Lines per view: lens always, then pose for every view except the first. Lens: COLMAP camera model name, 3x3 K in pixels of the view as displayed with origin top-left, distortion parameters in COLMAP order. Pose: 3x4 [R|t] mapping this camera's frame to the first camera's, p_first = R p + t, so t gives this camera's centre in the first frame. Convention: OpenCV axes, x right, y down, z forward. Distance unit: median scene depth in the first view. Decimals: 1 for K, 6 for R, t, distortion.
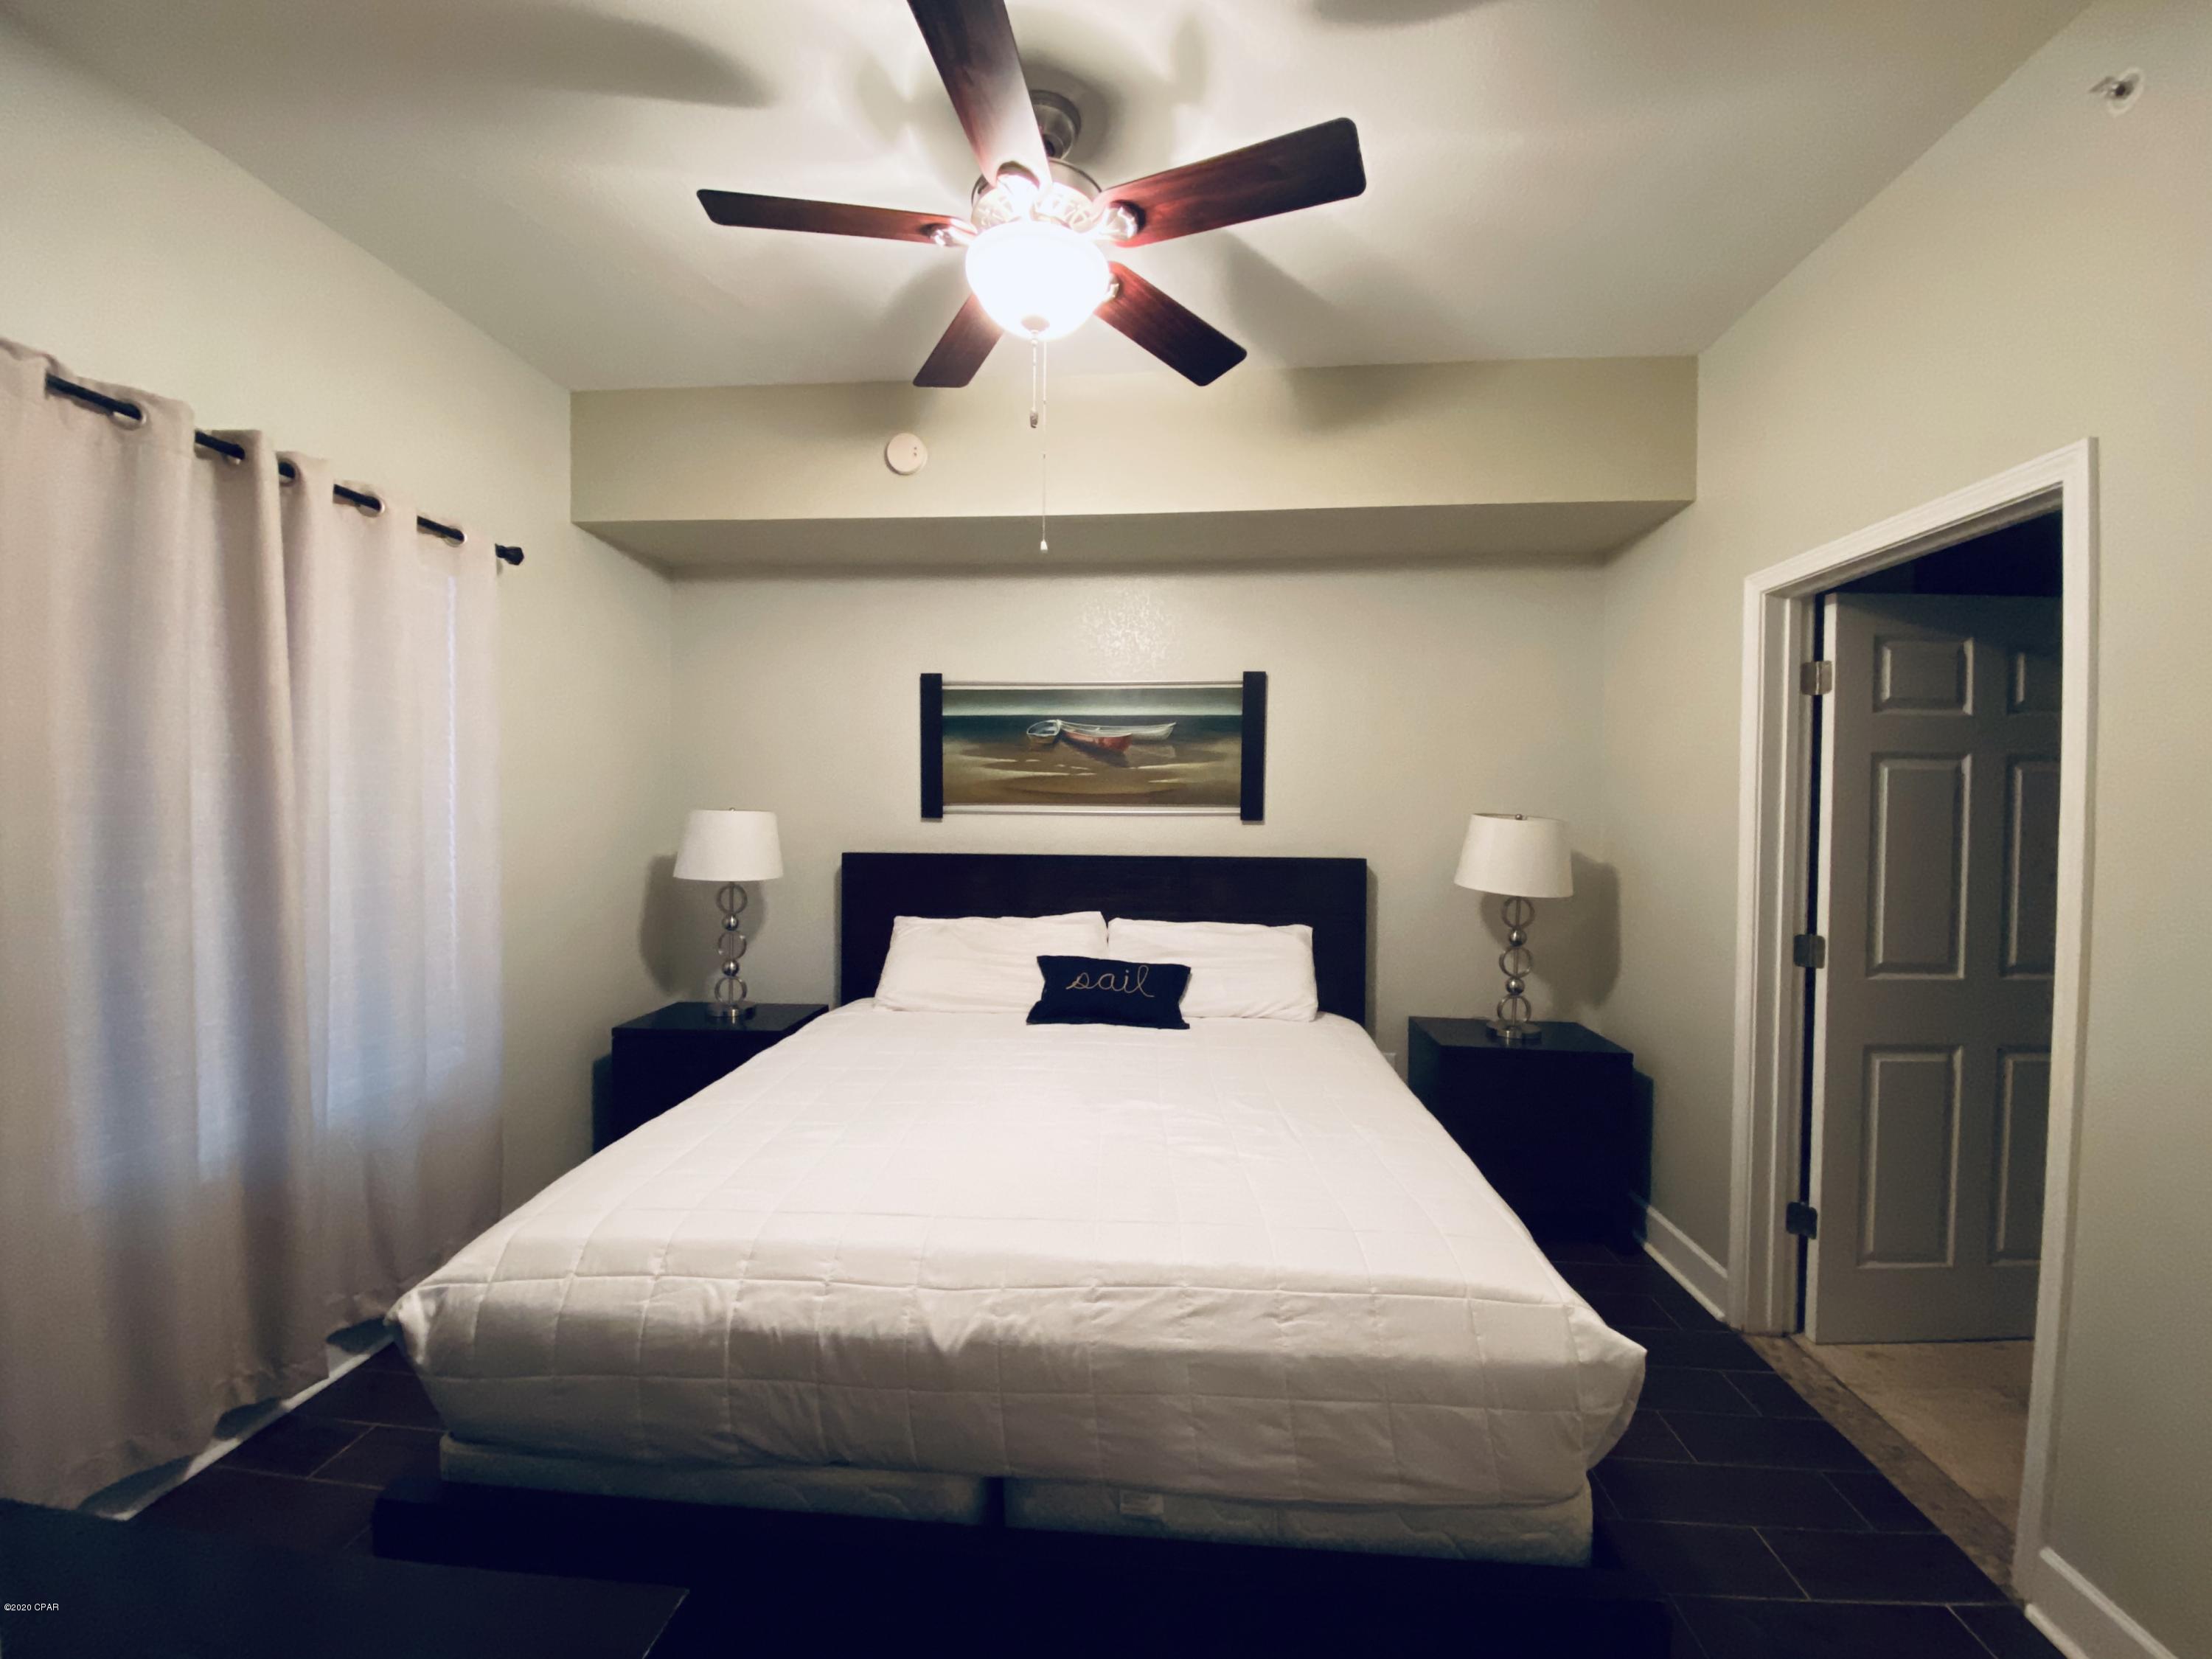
lens RADIAL K [[897.9, 0, 1106.0], [0, 897.9, 829.5], [0, 0, 1]] dist [0.029580, -0.021632]
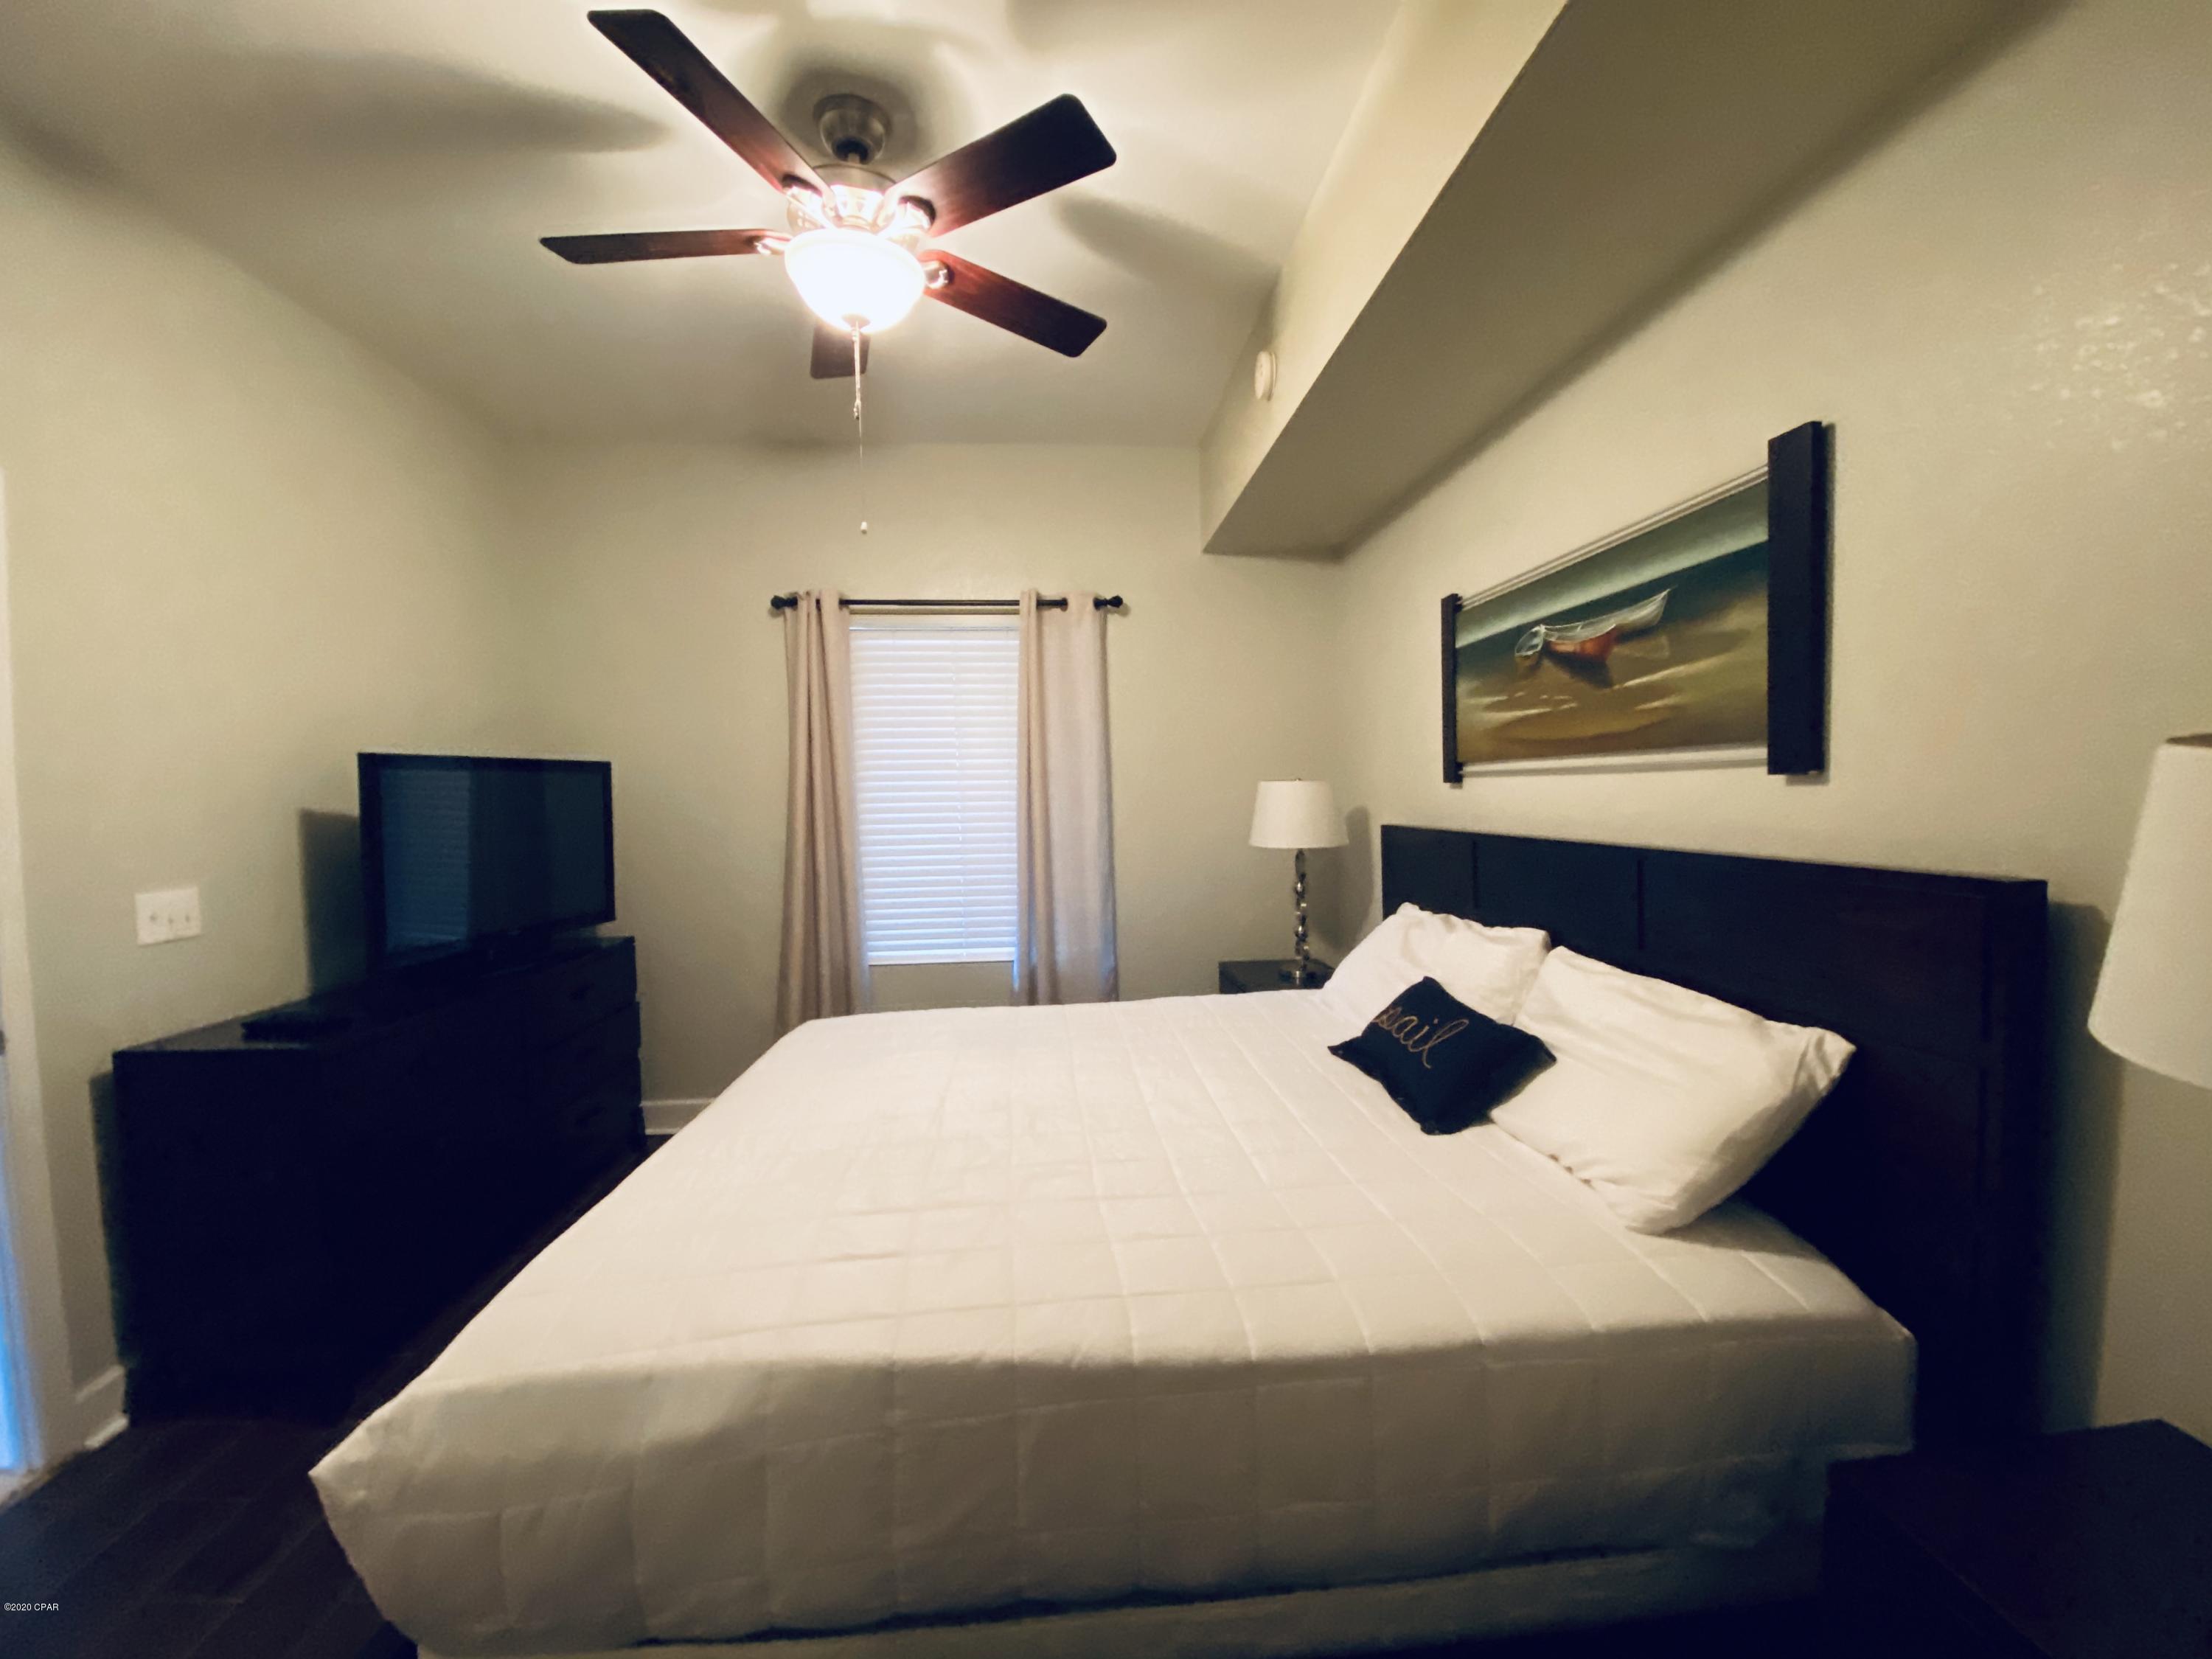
lens RADIAL K [[897.9, 0, 1106.0], [0, 897.9, 829.5], [0, 0, 1]] dist [0.029580, -0.021632]
pose [[0.170590, 0.031757, -0.984830, 0.534717], [-0.007562, 0.999493, 0.030919, 0.005647], [0.985313, 0.002173, 0.170744, 0.588493]]
